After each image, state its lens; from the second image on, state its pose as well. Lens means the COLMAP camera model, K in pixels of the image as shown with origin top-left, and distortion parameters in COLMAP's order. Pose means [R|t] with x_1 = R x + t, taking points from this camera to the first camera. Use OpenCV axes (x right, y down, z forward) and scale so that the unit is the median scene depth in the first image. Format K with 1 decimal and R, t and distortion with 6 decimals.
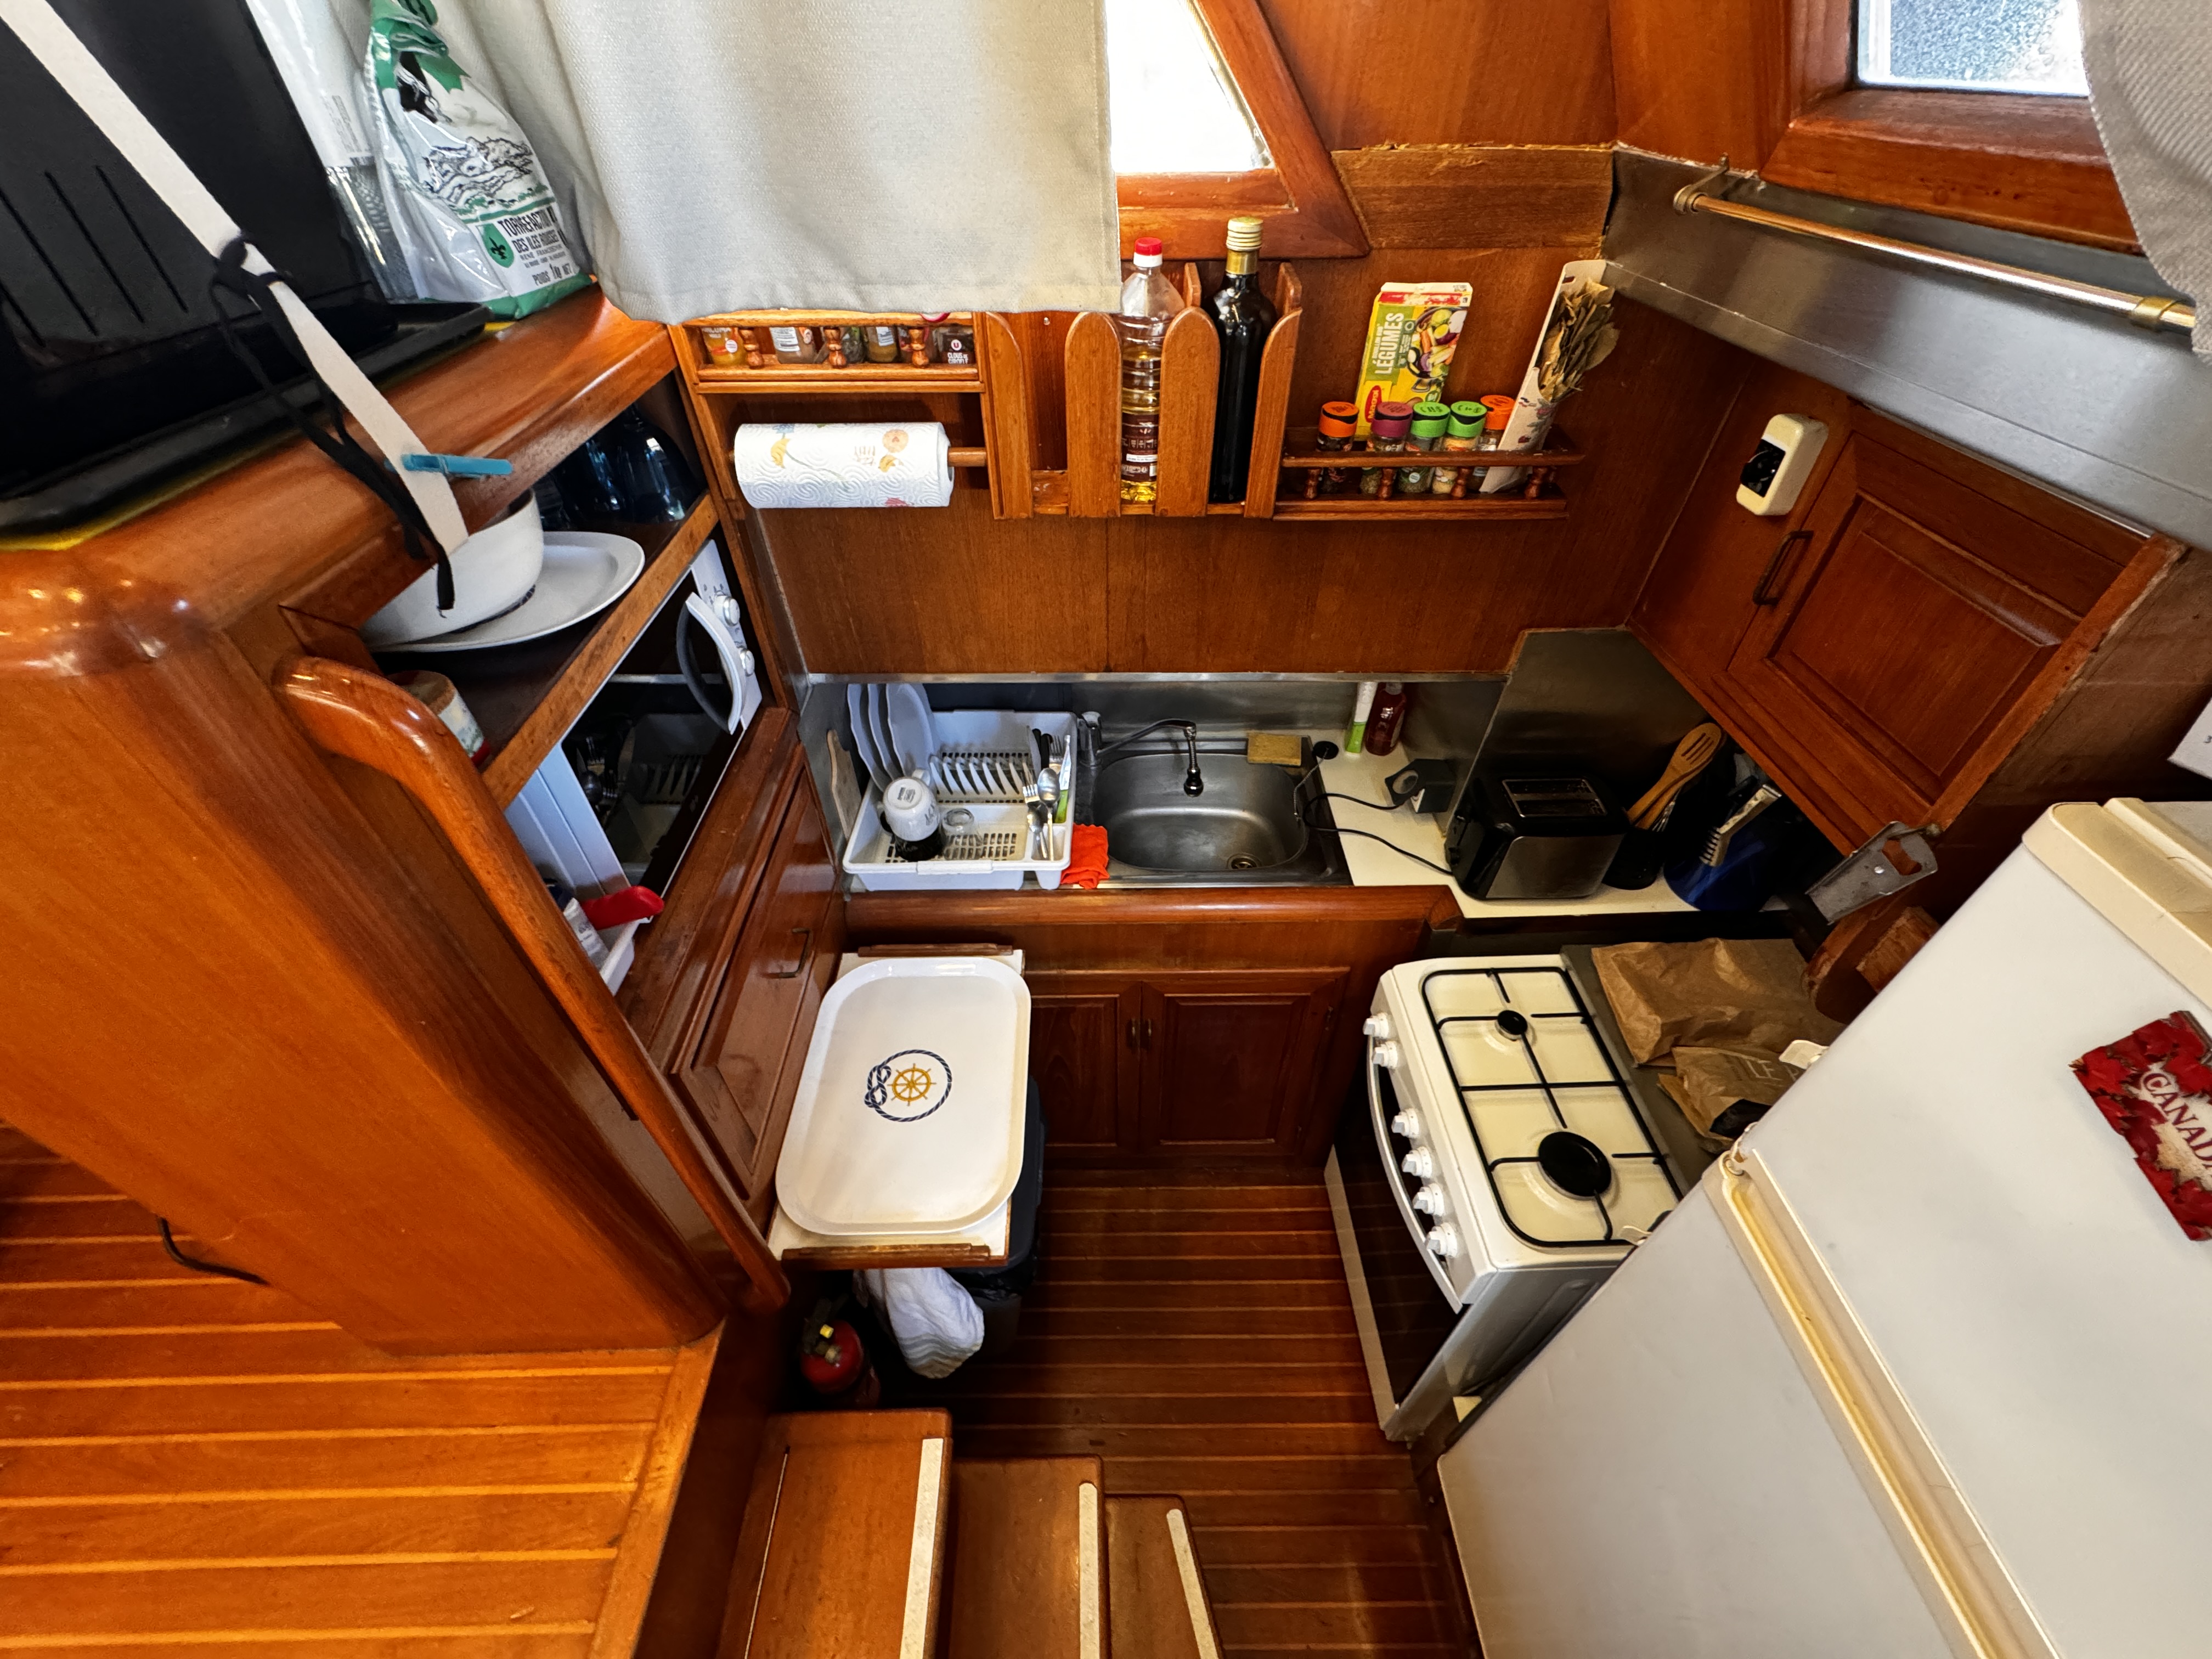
lens RADIAL K [[883.0, 0, 1109.4], [0, 883.0, 827.5], [0, 0, 1]] dist [-0.001199, -0.000101]
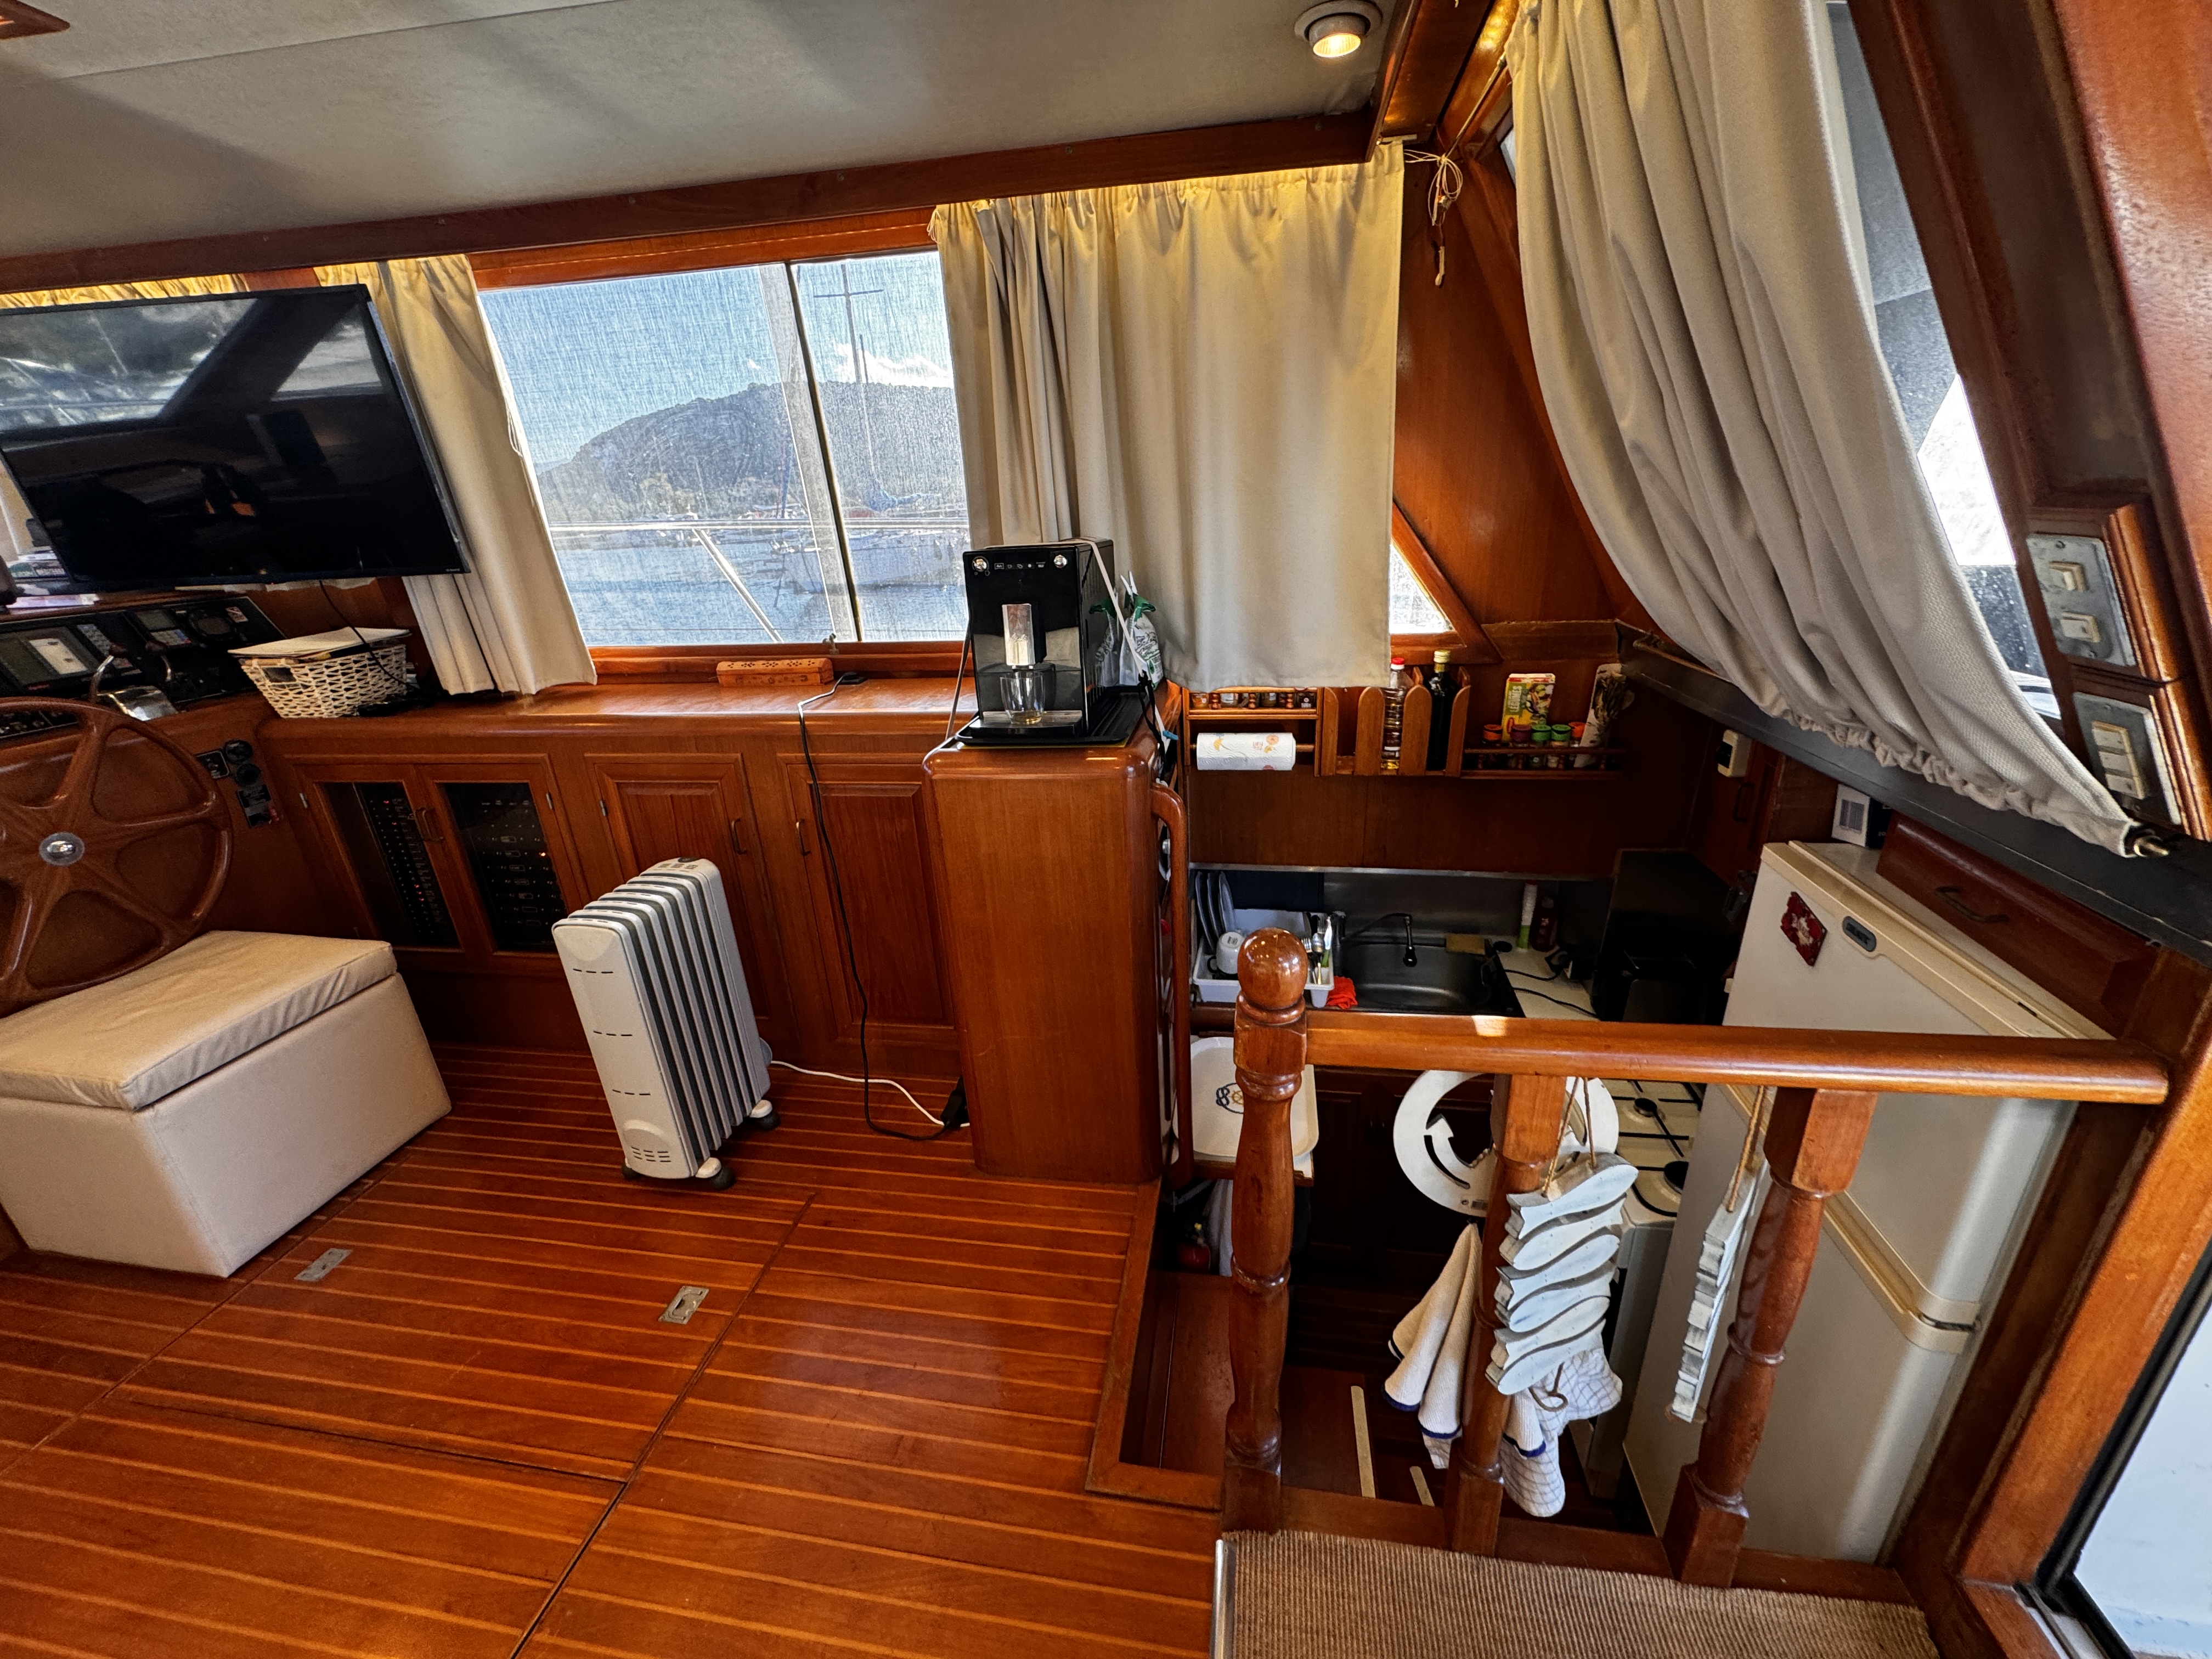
lens RADIAL K [[883.0, 0, 1111.1], [0, 883.0, 827.1], [0, 0, 1]] dist [-0.001199, -0.000101]
pose [[0.981236, 0.024124, -0.191297, -0.207256], [-0.090493, 0.933702, -0.346426, 0.522826], [0.170257, 0.357236, 0.918365, -0.933364]]
